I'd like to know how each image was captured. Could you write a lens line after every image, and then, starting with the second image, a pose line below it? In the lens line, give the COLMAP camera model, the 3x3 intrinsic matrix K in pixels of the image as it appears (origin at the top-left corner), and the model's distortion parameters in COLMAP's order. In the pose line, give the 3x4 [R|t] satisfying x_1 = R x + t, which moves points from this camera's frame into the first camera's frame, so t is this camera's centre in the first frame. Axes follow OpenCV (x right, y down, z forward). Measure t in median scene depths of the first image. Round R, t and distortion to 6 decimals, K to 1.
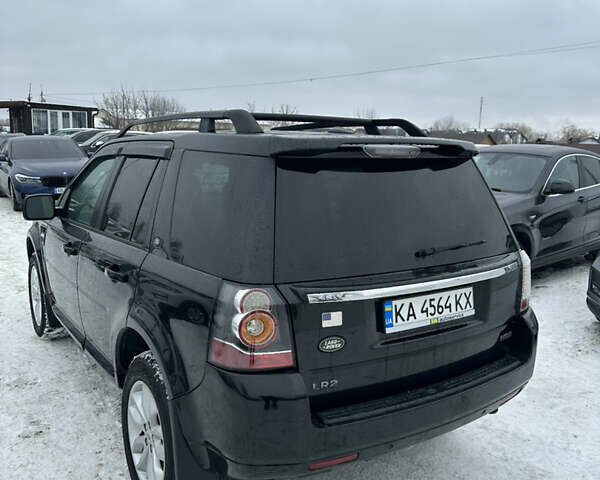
lens RADIAL K [[563.2, 0, 301.7], [0, 563.2, 241.3], [0, 0, 1]] dist [0.070166, 0.000000]
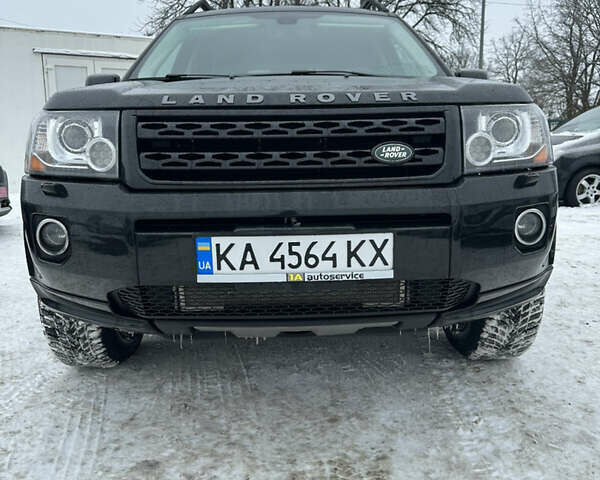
lens RADIAL K [[563.2, 0, 303.6], [0, 563.2, 236.1], [0, 0, 1]] dist [0.070166, 0.000000]
pose [[0.850432, 0.124555, -0.511127, 0.550486], [-0.053680, 0.987042, 0.151215, -0.000528], [0.523339, -0.101161, 0.846099, 0.467643]]
